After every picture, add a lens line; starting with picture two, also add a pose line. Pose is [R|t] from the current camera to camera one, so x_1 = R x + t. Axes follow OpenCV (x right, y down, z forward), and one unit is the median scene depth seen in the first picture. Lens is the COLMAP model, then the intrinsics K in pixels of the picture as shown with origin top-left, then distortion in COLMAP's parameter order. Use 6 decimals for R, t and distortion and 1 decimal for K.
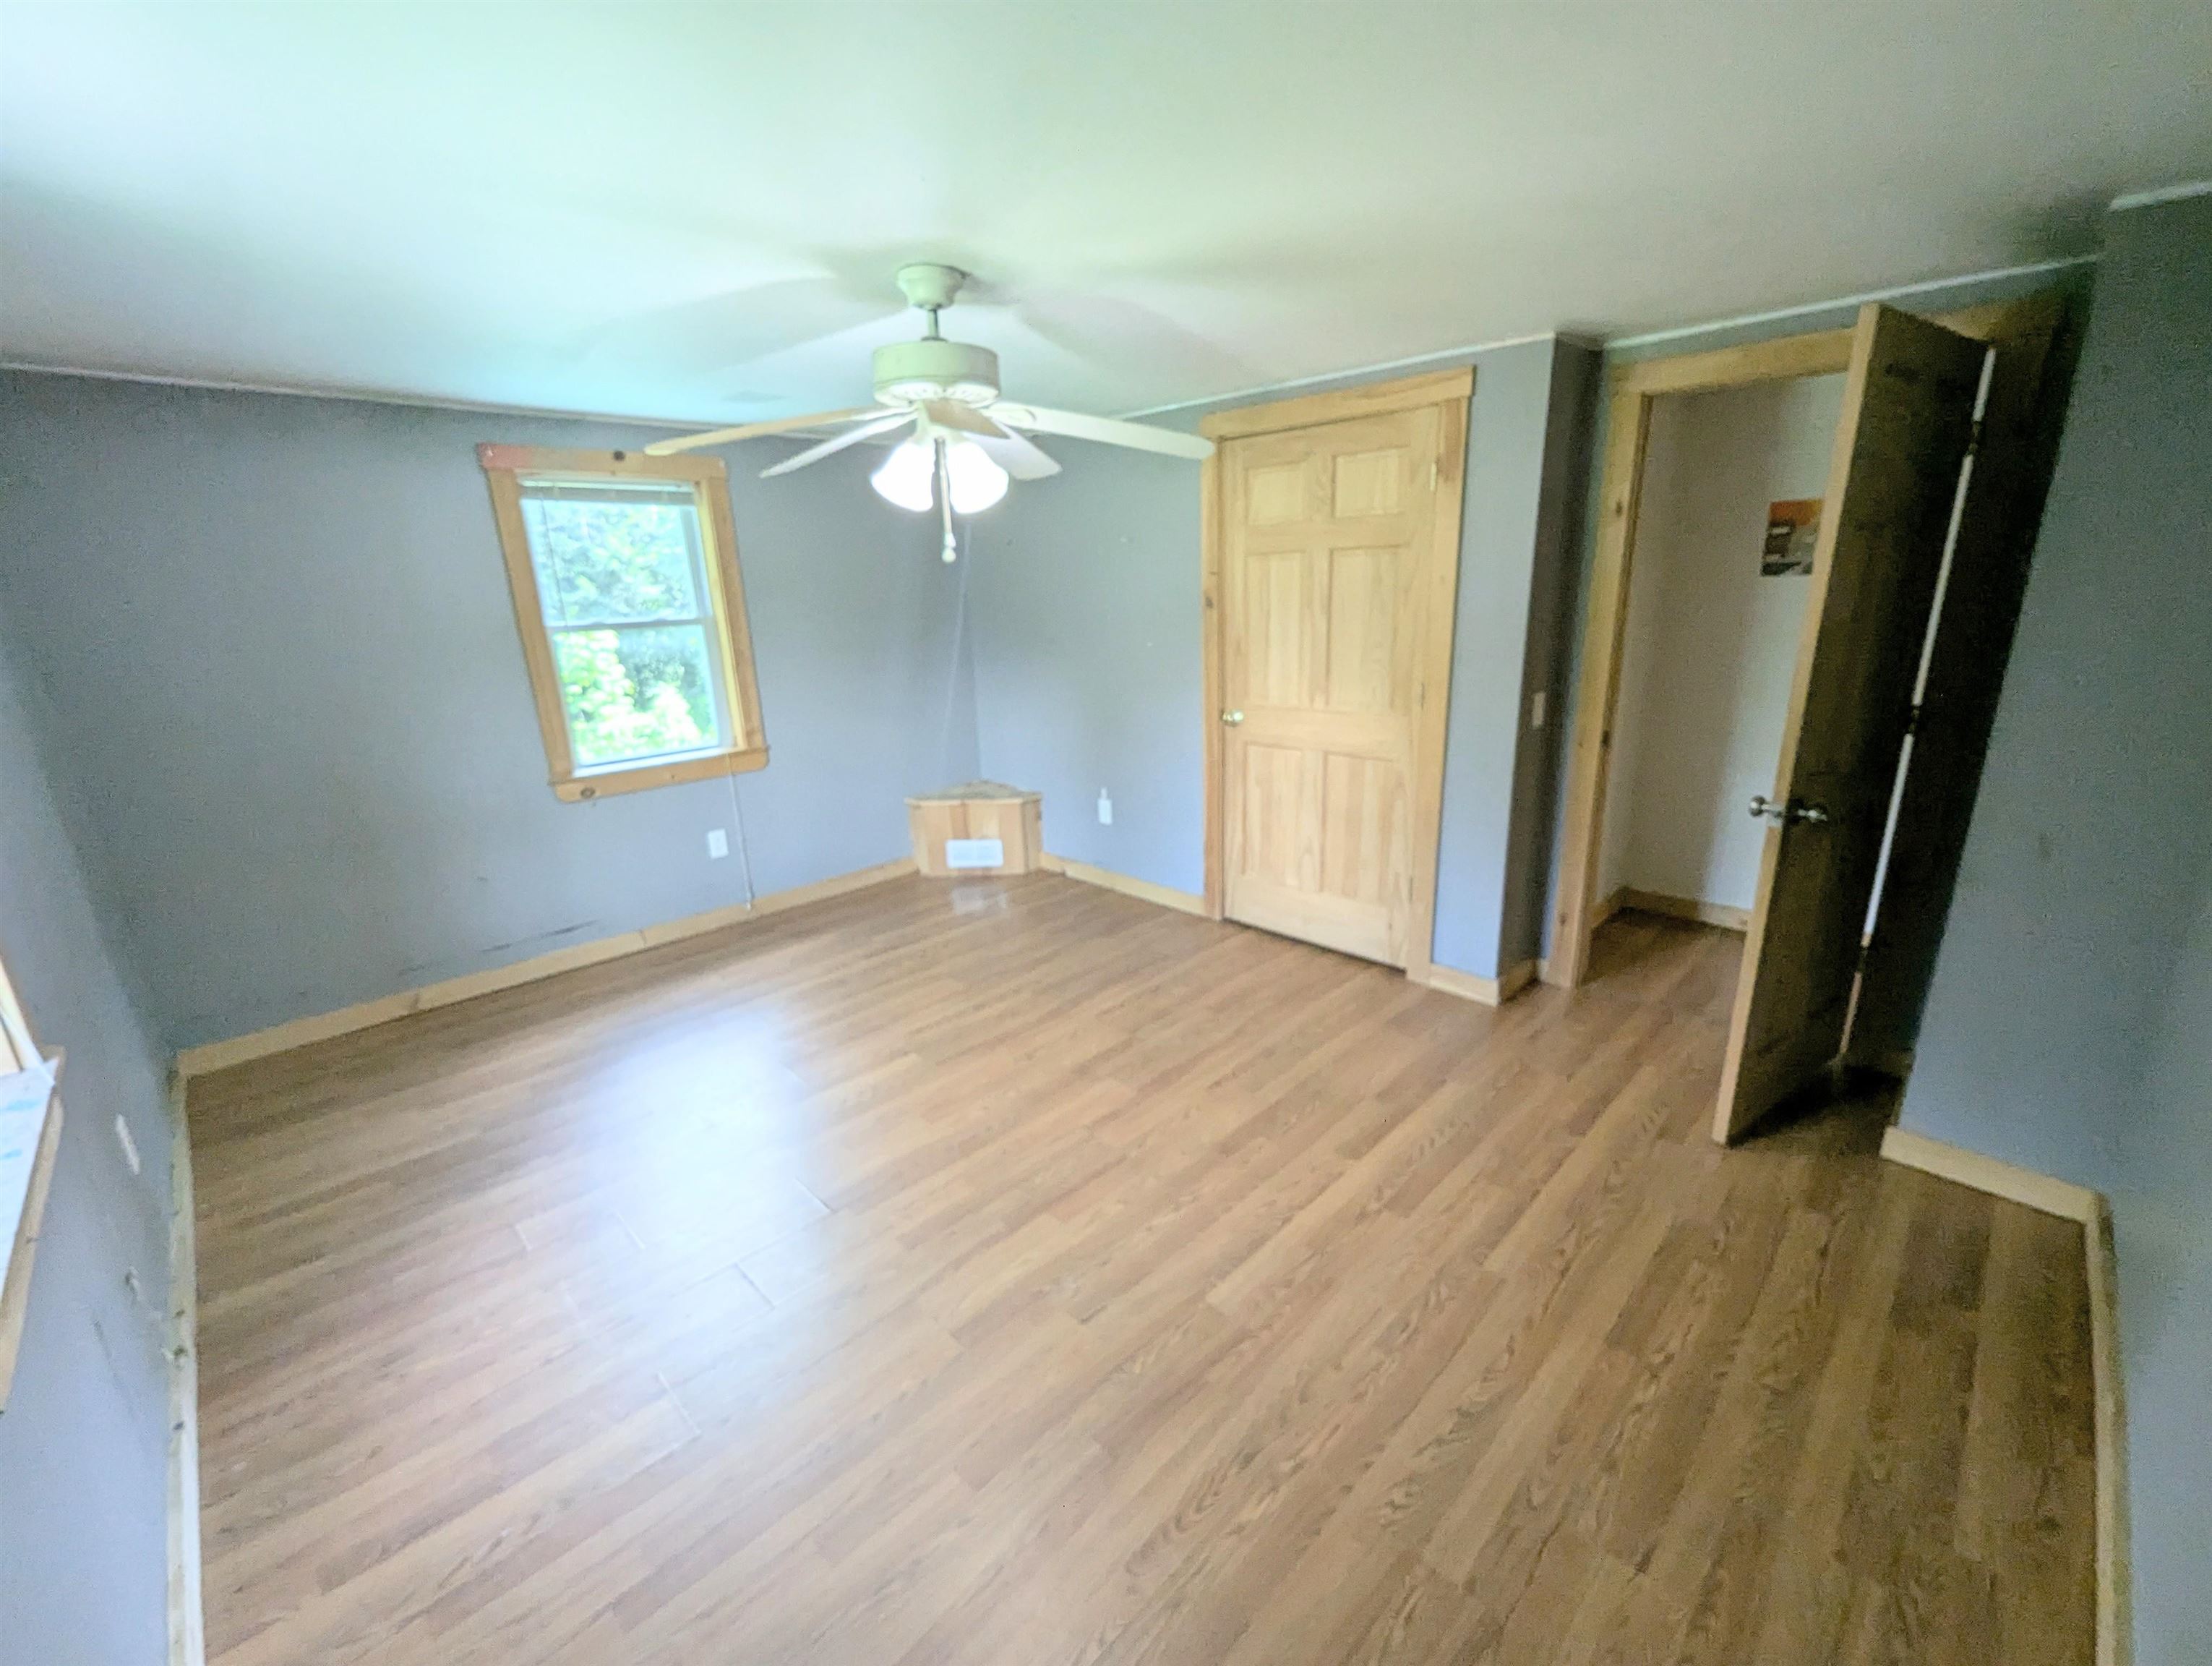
lens RADIAL K [[915.9, 0, 1089.5], [0, 915.9, 841.3], [0, 0, 1]] dist [-0.003776, -0.000192]
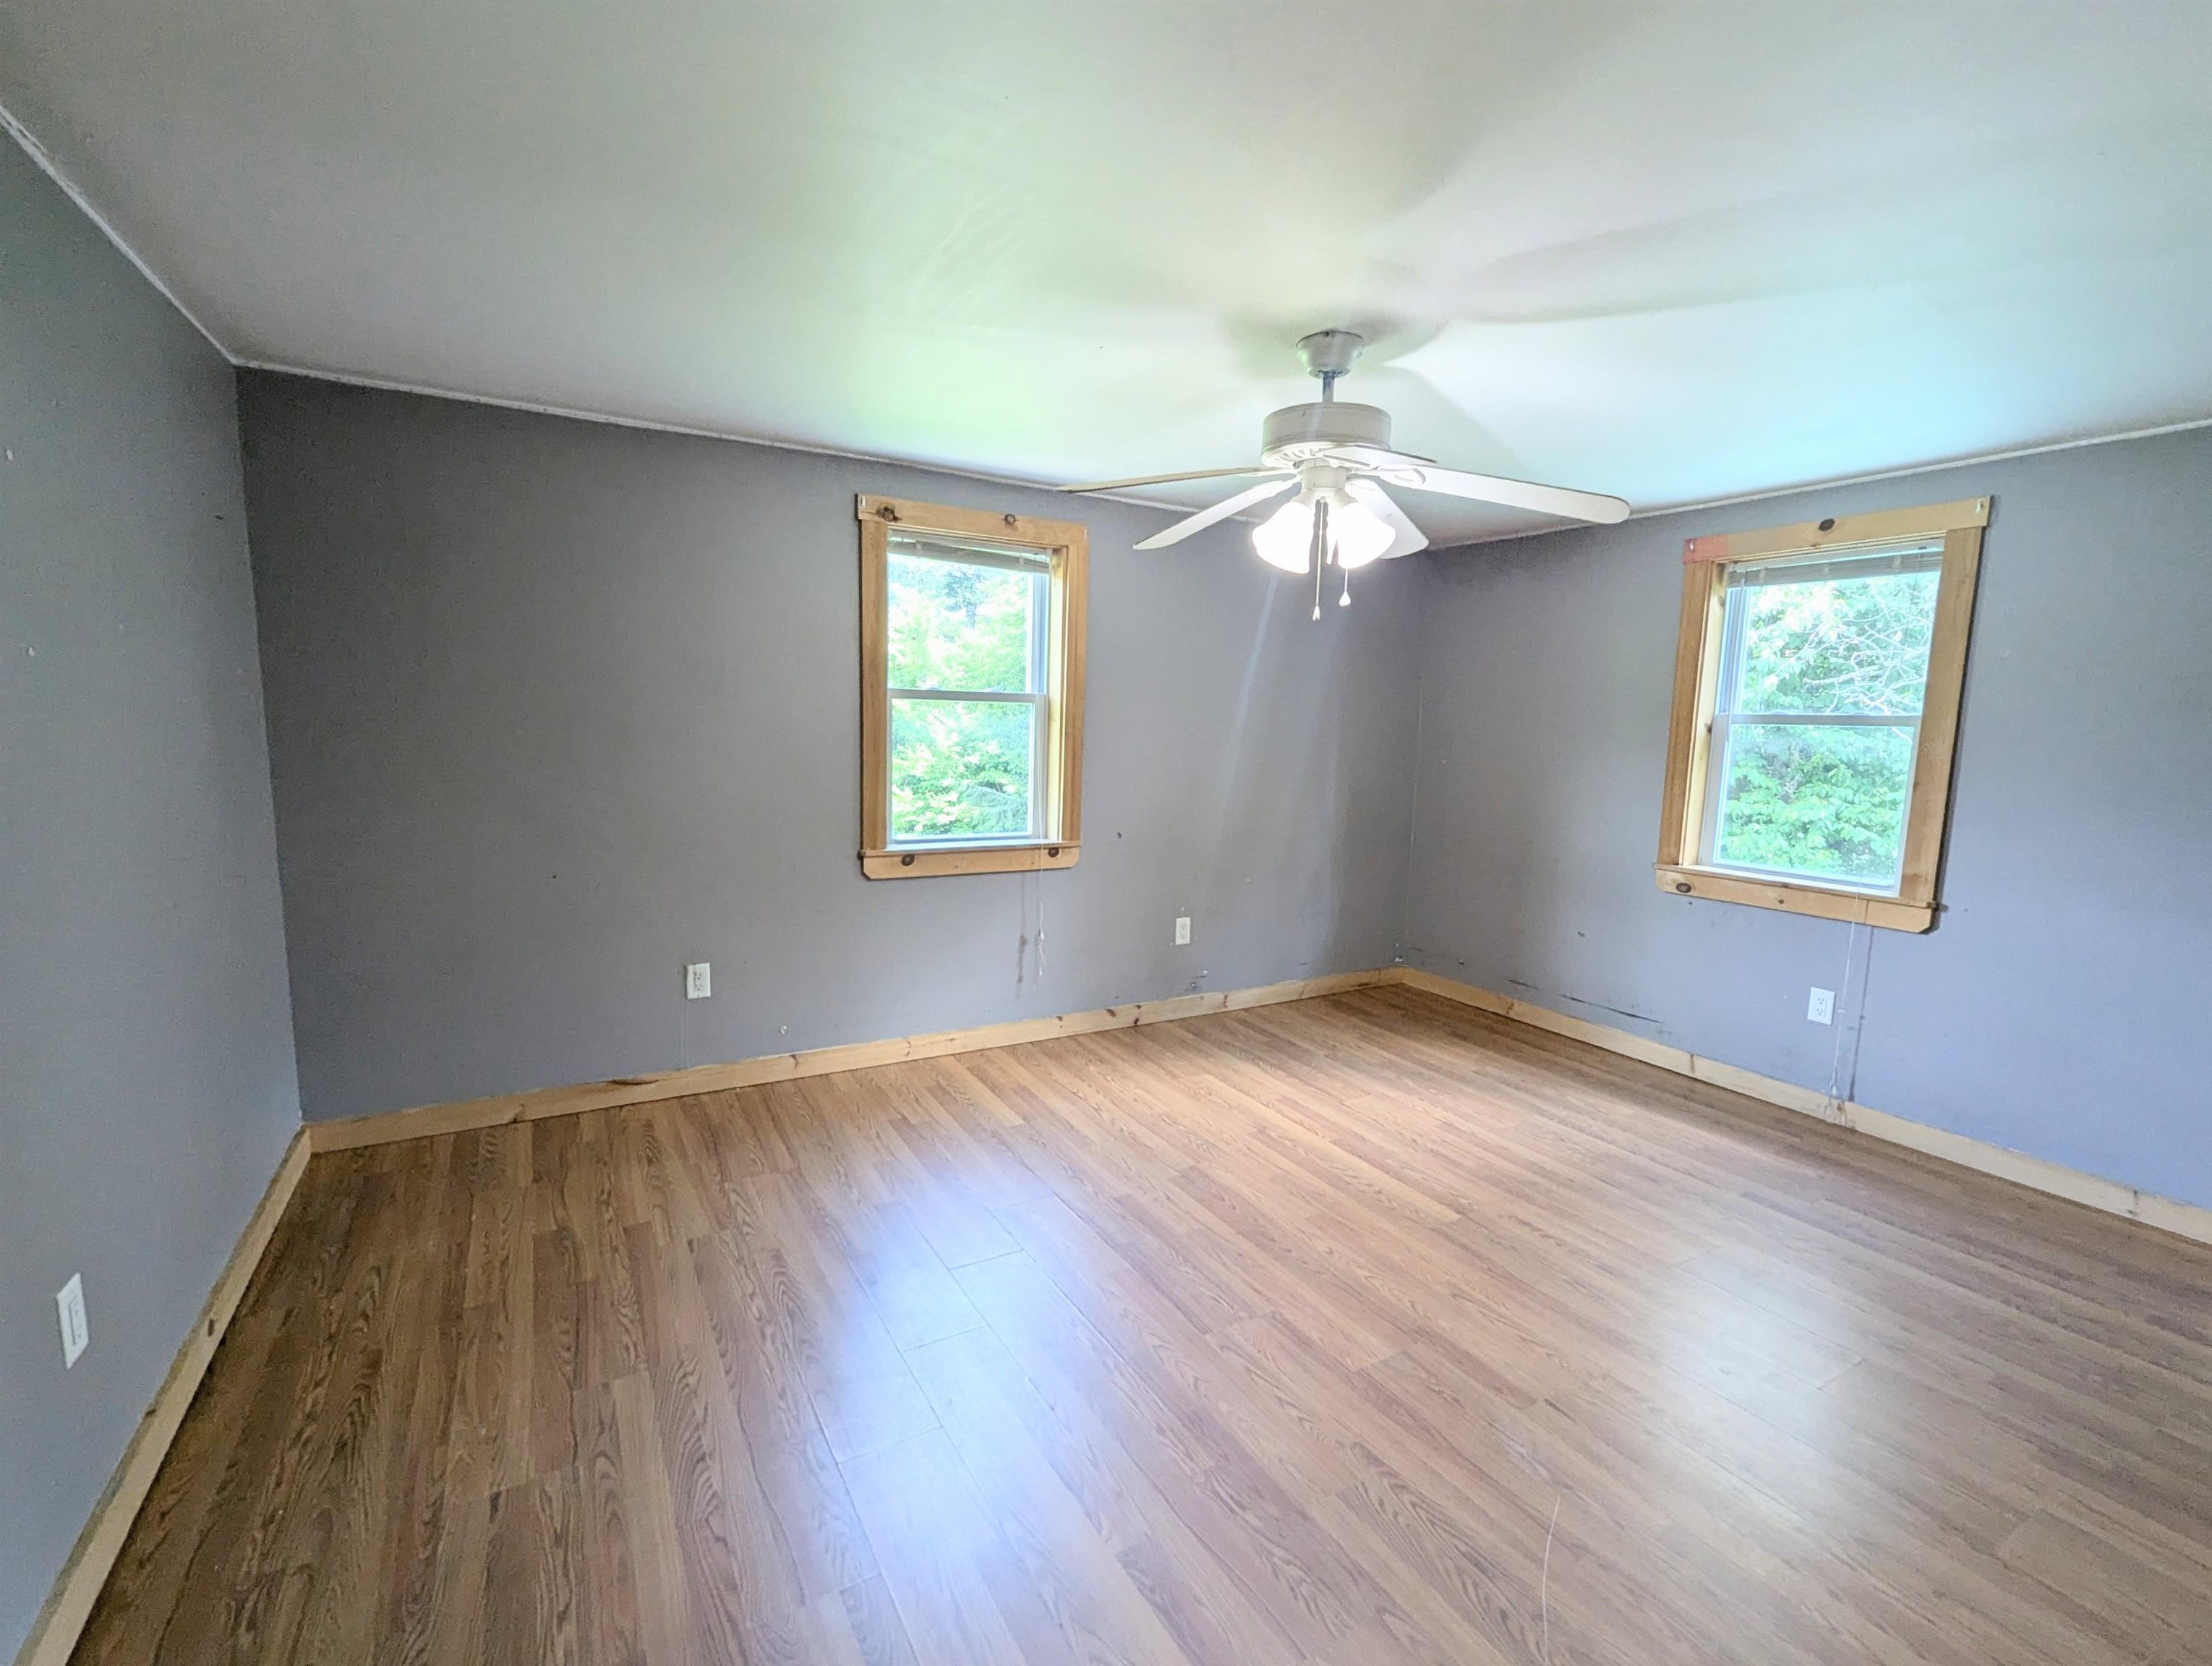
lens RADIAL K [[915.7, 0, 1089.5], [0, 915.7, 841.3], [0, 0, 1]] dist [-0.003776, -0.000192]
pose [[-0.227575, 0.161290, -0.960310, 0.757700], [-0.284328, 0.932204, 0.223950, -0.209283], [0.931326, 0.324008, -0.166287, 0.882676]]
